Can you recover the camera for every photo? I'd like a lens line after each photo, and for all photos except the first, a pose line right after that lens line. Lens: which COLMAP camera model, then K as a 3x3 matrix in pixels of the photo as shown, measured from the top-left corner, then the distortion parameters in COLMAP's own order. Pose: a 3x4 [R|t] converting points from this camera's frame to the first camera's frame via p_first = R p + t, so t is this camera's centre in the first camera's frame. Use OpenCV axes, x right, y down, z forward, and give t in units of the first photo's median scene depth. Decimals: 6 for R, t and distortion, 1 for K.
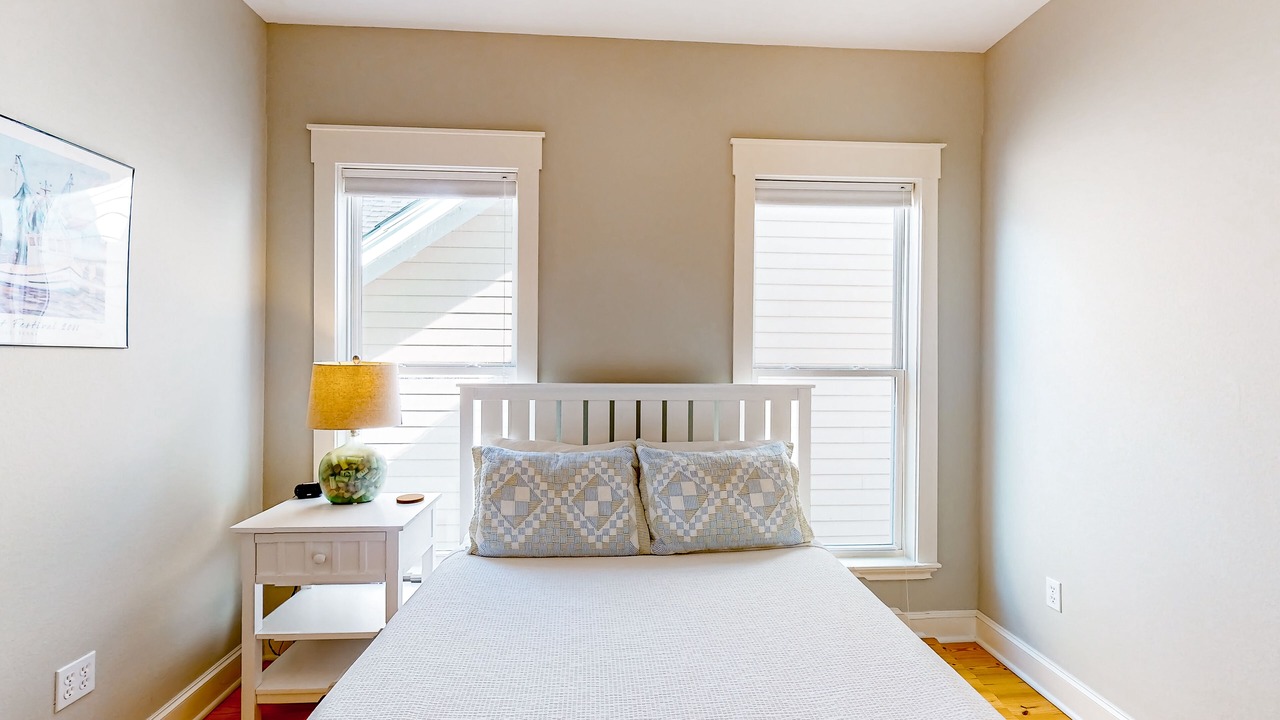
lens RADIAL K [[620.2, 0, 634.0], [0, 620.2, 355.8], [0, 0, 1]] dist [-0.004771, -0.000704]
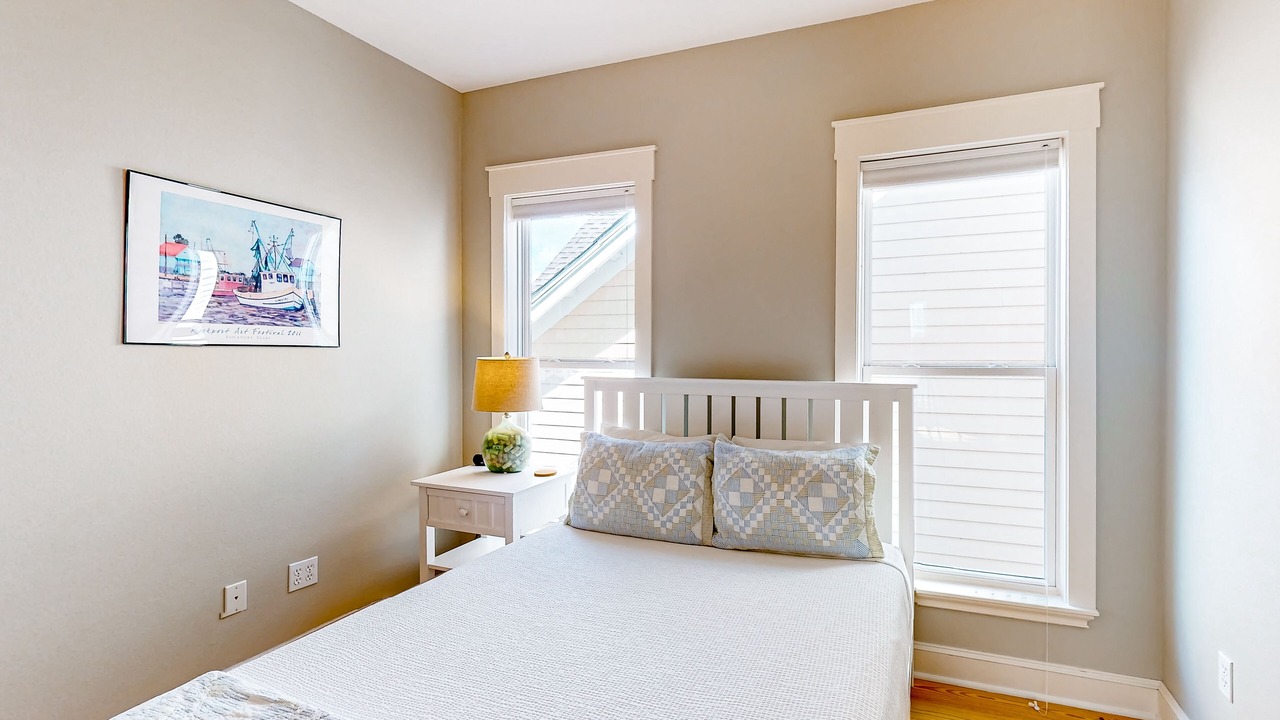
lens RADIAL K [[590.6, 0, 643.3], [0, 590.6, 358.6], [0, 0, 1]] dist [-0.005812, -0.001497]
pose [[0.899838, 0.003019, -0.436214, 0.310230], [0.001811, 0.999942, 0.010657, 0.000464], [0.436220, -0.010379, 0.899780, 0.069277]]
